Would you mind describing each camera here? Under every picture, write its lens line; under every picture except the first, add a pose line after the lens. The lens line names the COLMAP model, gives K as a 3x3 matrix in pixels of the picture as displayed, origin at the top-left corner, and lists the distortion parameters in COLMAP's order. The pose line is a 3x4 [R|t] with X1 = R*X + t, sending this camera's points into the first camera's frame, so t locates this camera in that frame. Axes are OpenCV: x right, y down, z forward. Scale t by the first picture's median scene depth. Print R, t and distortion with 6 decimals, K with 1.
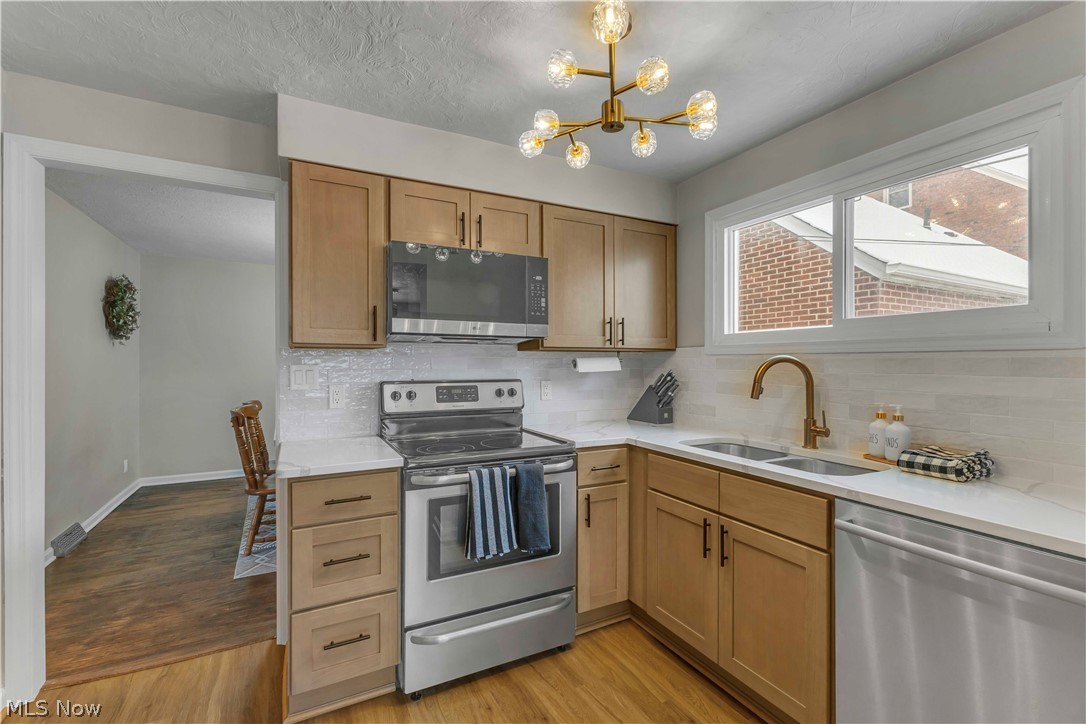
lens RADIAL K [[474.9, 0, 542.1], [0, 474.9, 363.5], [0, 0, 1]] dist [0.007148, -0.000734]
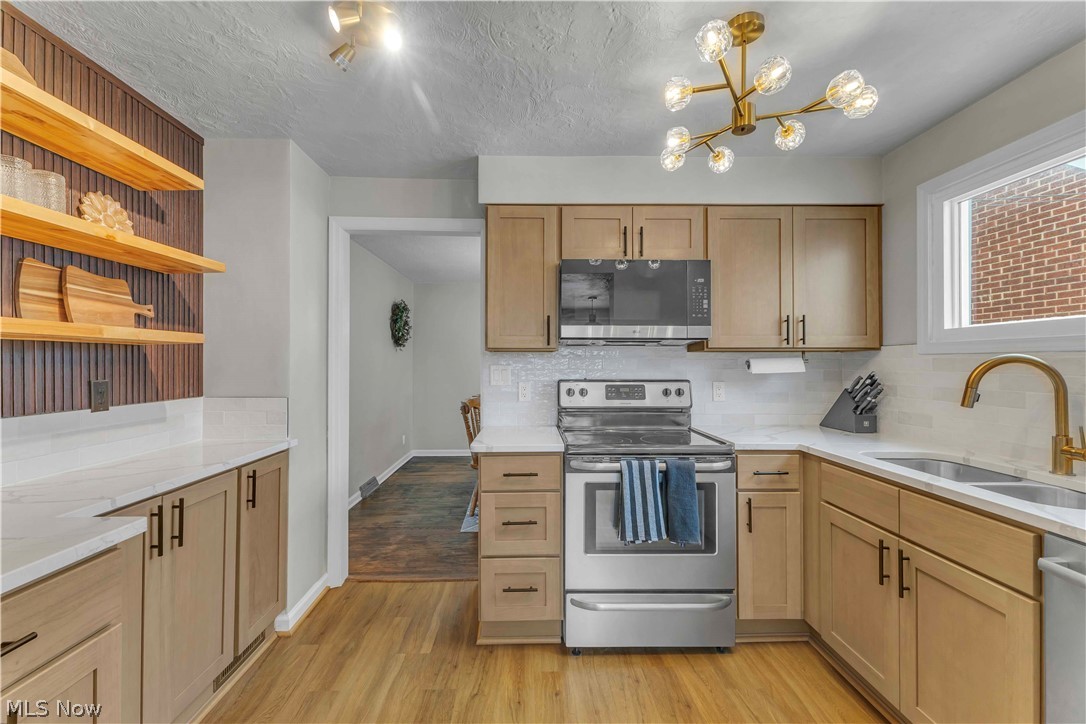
lens RADIAL K [[468.5, 0, 540.3], [0, 468.5, 360.0], [0, 0, 1]] dist [0.007552, -0.000339]
pose [[0.896915, -0.003524, -0.442188, 0.141781], [-0.000949, 0.999951, -0.009895, 0.001178], [0.442201, 0.009295, 0.896868, -0.057412]]
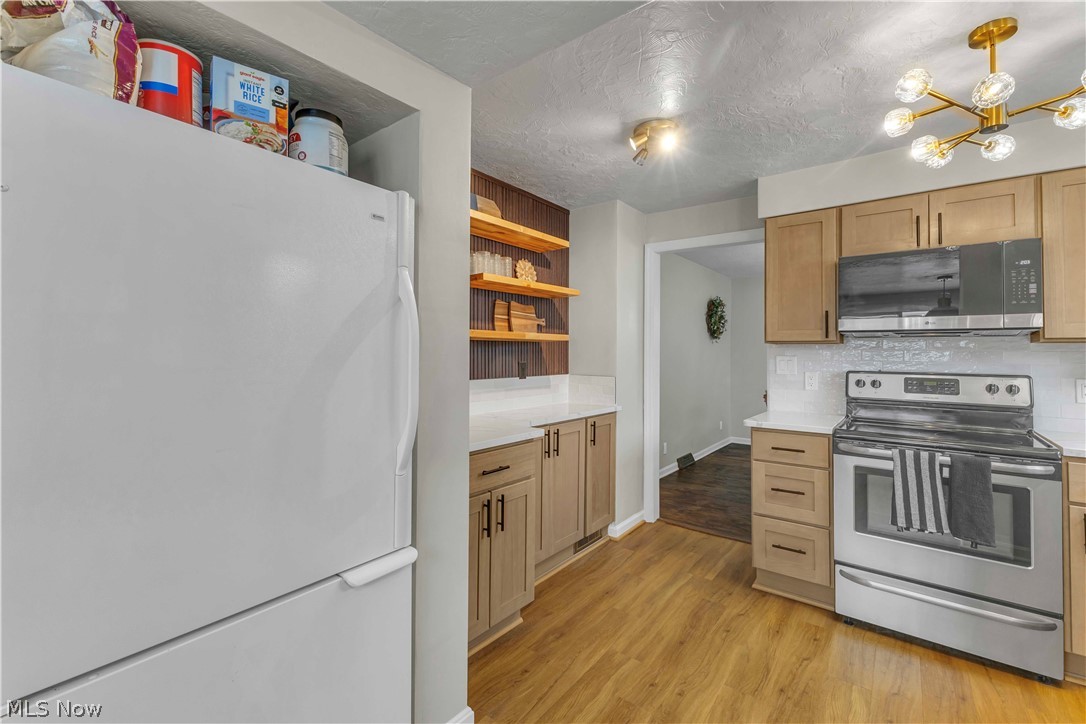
lens RADIAL K [[474.2, 0, 536.9], [0, 474.2, 342.4], [0, 0, 1]] dist [0.002862, 0.000004]
pose [[0.406972, -0.018542, -0.913253, 0.481511], [-0.009946, 0.999645, -0.024728, 0.003854], [0.913387, 0.019146, 0.406643, -0.229739]]
